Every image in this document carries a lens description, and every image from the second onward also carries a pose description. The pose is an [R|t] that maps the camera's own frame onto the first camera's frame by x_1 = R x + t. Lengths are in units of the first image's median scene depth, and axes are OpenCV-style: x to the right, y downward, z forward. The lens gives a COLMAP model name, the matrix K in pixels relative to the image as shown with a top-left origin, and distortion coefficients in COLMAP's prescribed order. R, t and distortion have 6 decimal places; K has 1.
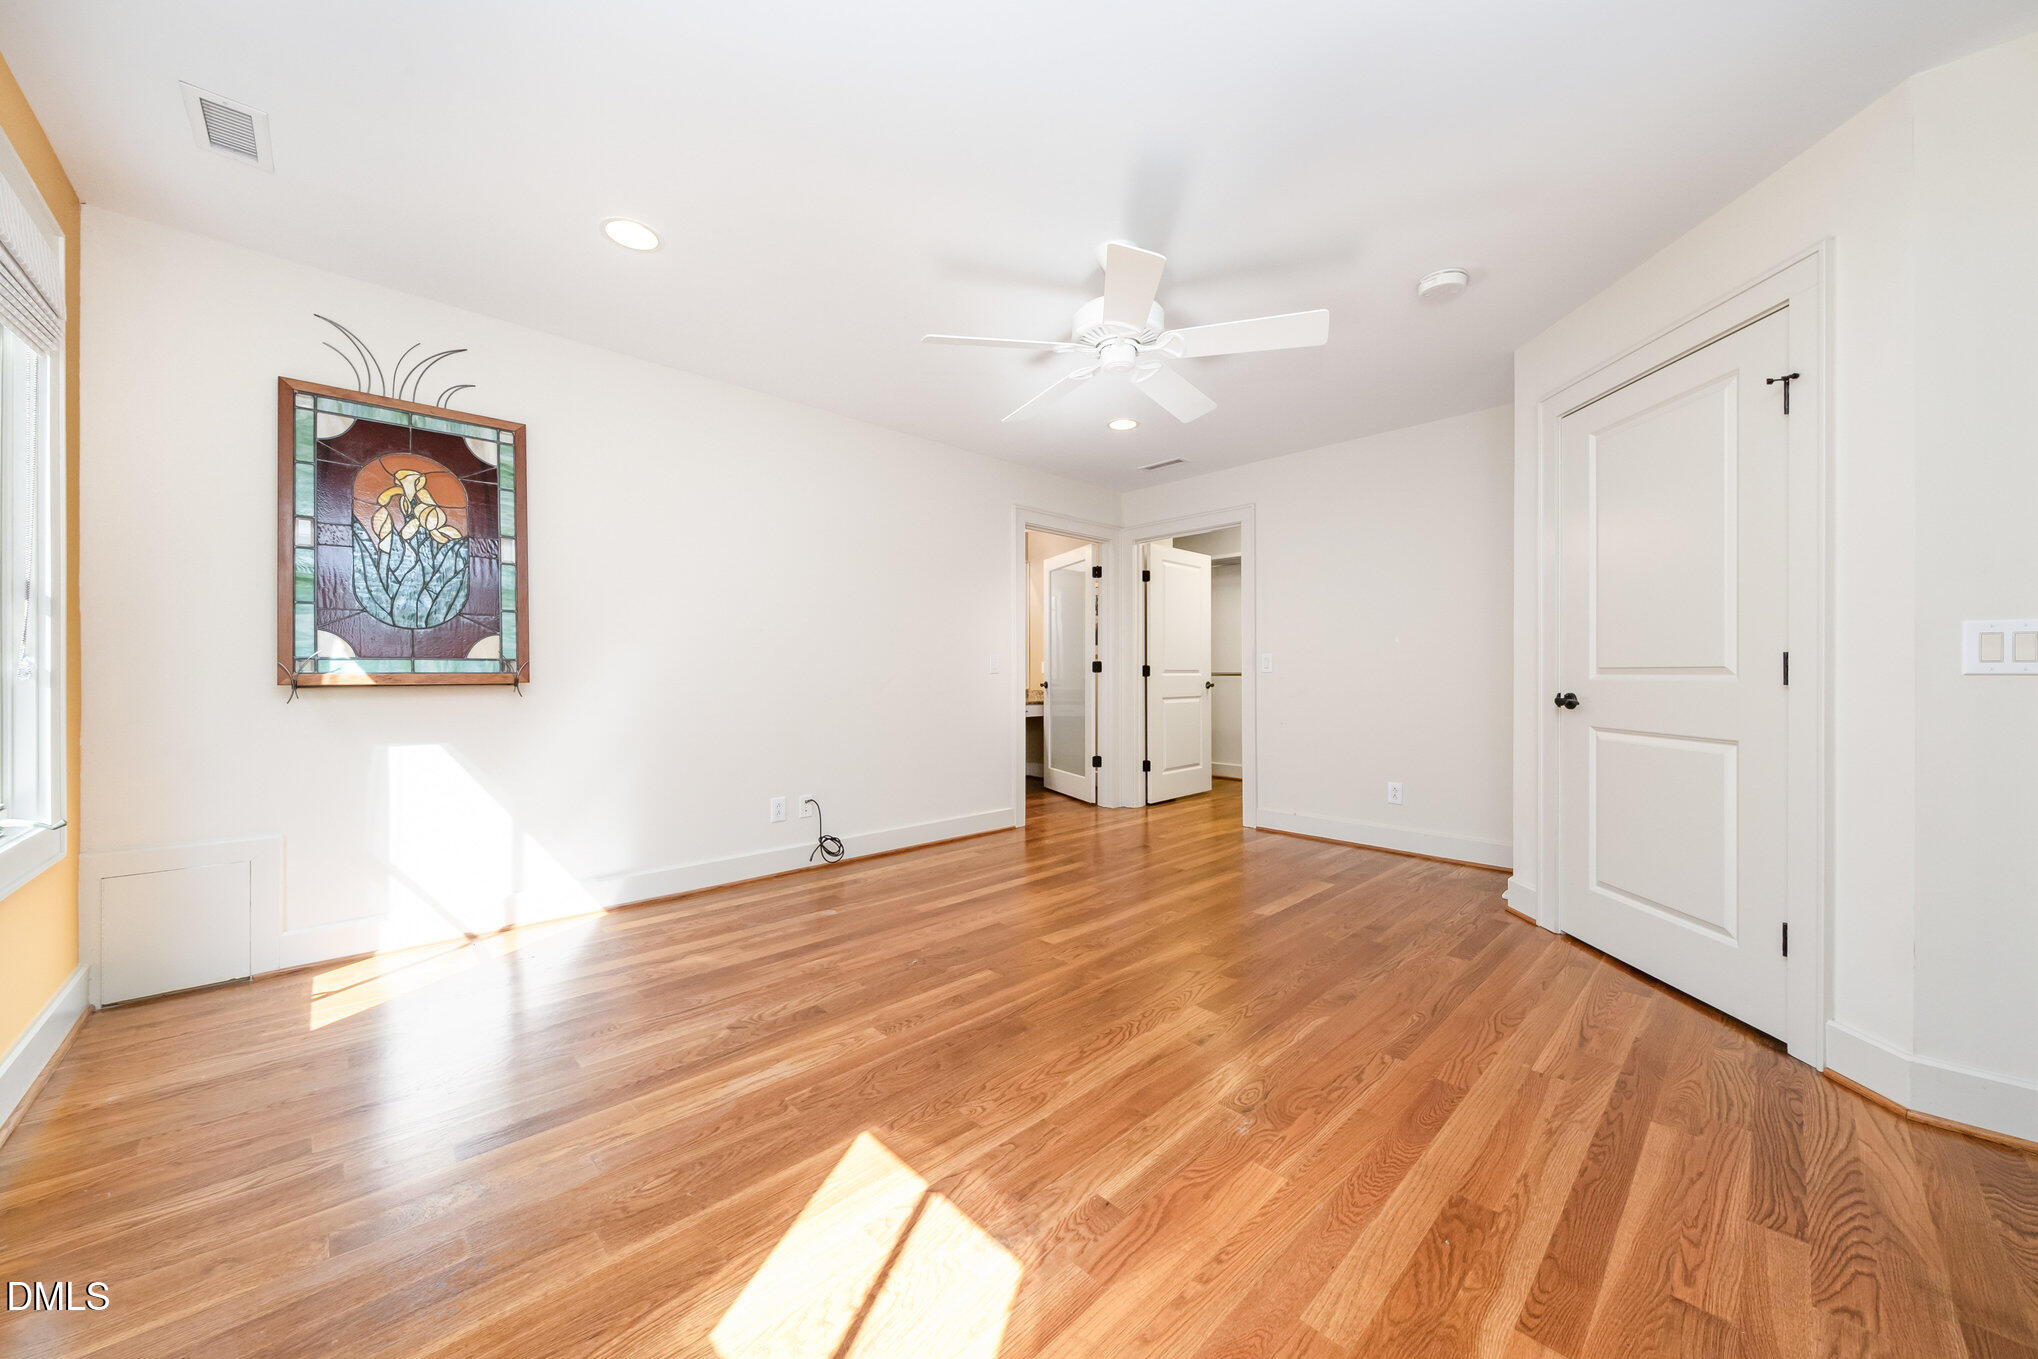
lens RADIAL K [[690.4, 0, 1019.5], [0, 690.4, 668.1], [0, 0, 1]] dist [-0.001154, 0.000080]
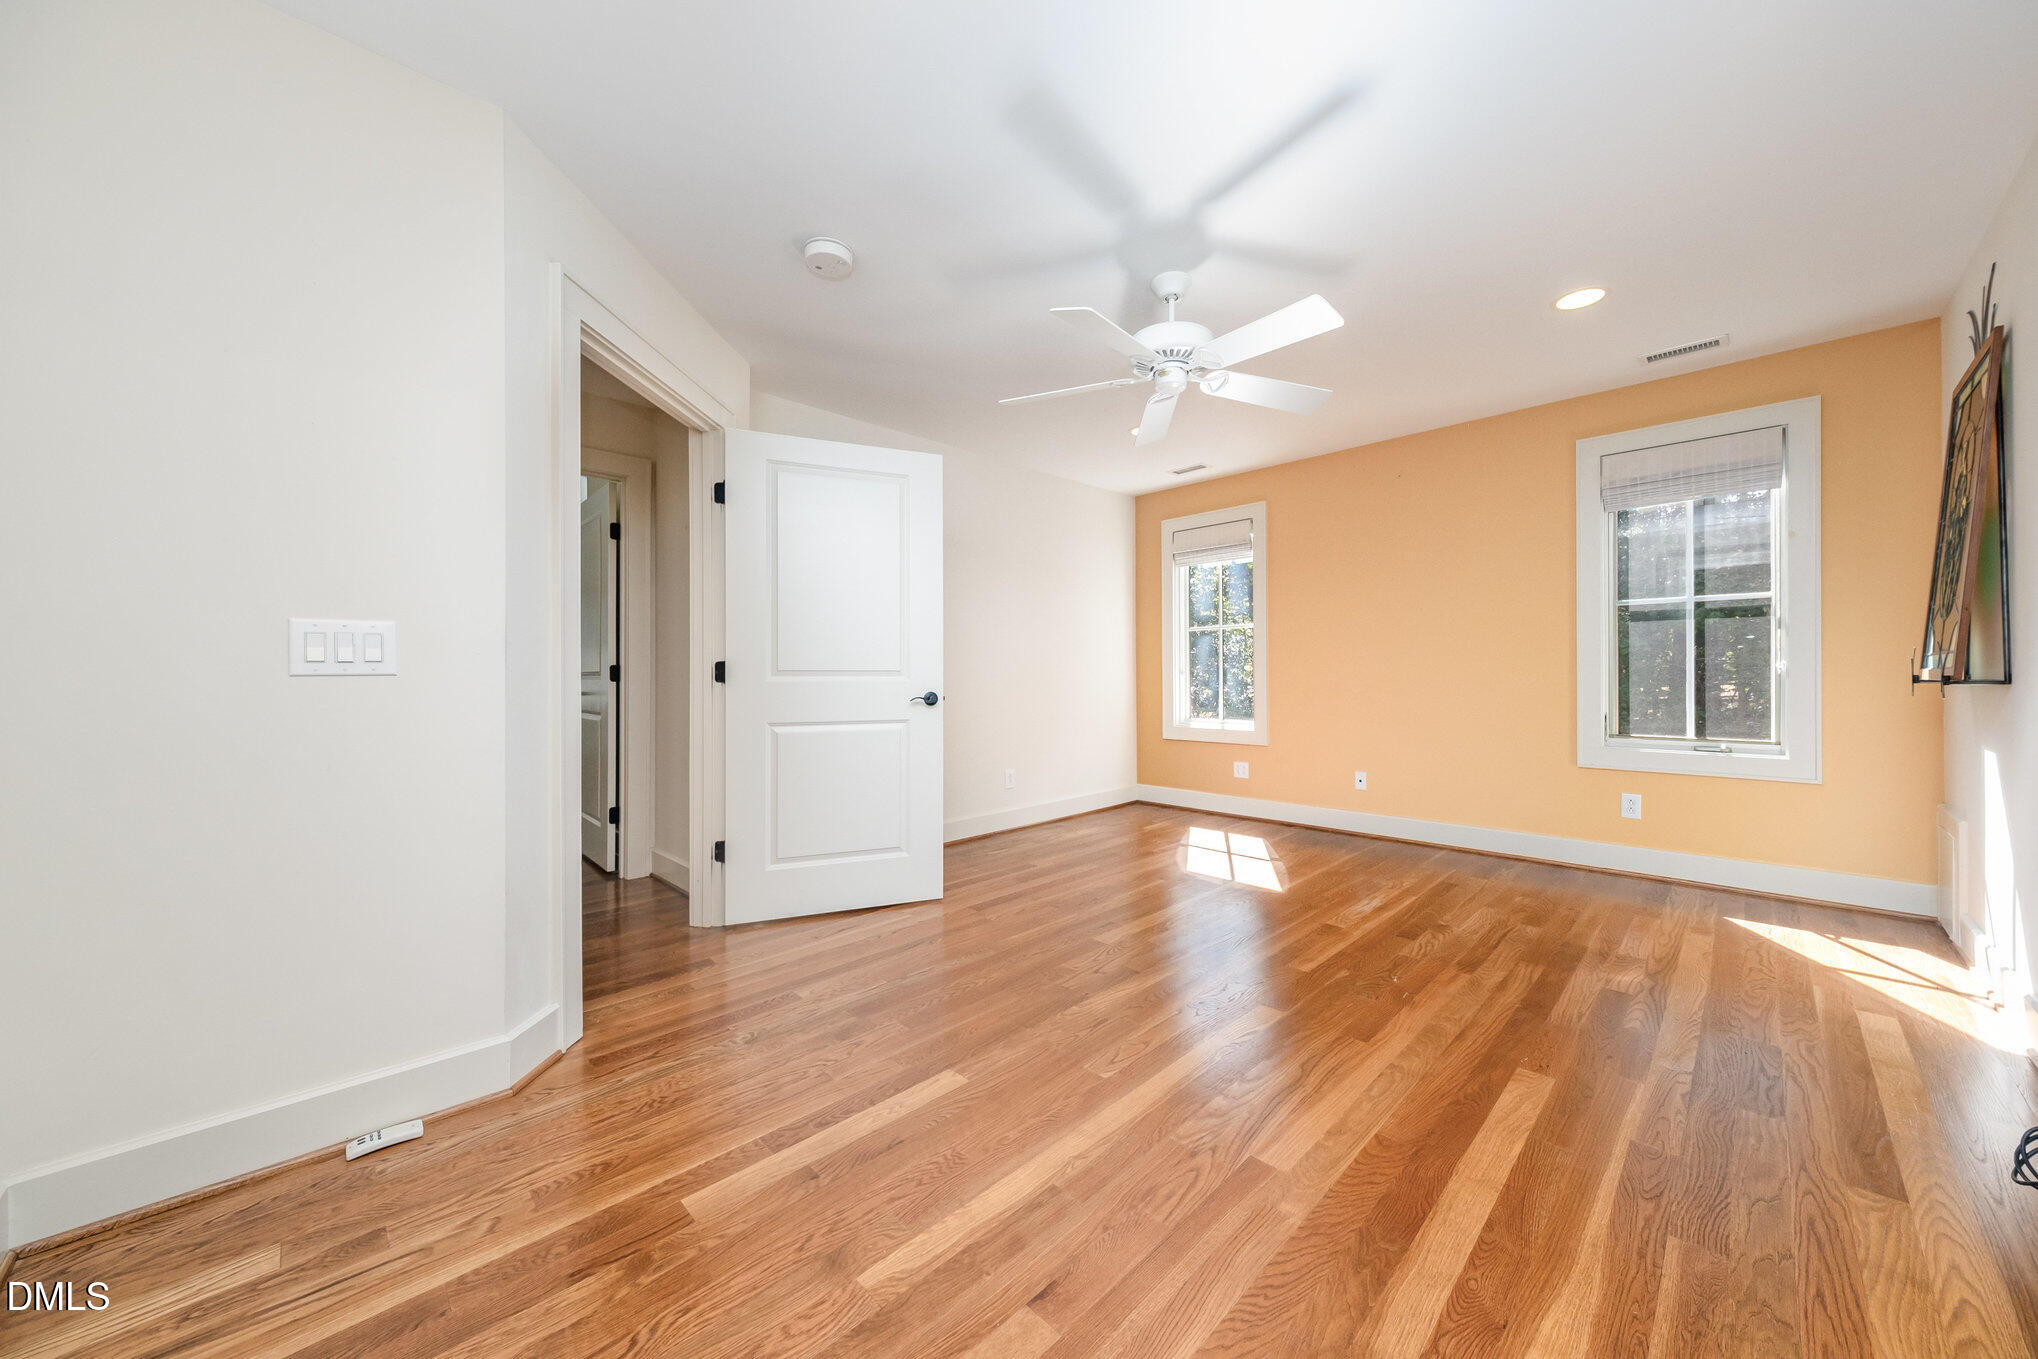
lens RADIAL K [[690.4, 0, 1019.2], [0, 690.4, 678.5], [0, 0, 1]] dist [-0.001154, 0.000080]
pose [[-0.999992, 0.002766, -0.002722, 0.383362], [0.002755, 0.999989, 0.003926, 0.012996], [0.002732, 0.003918, -0.999989, 2.066671]]
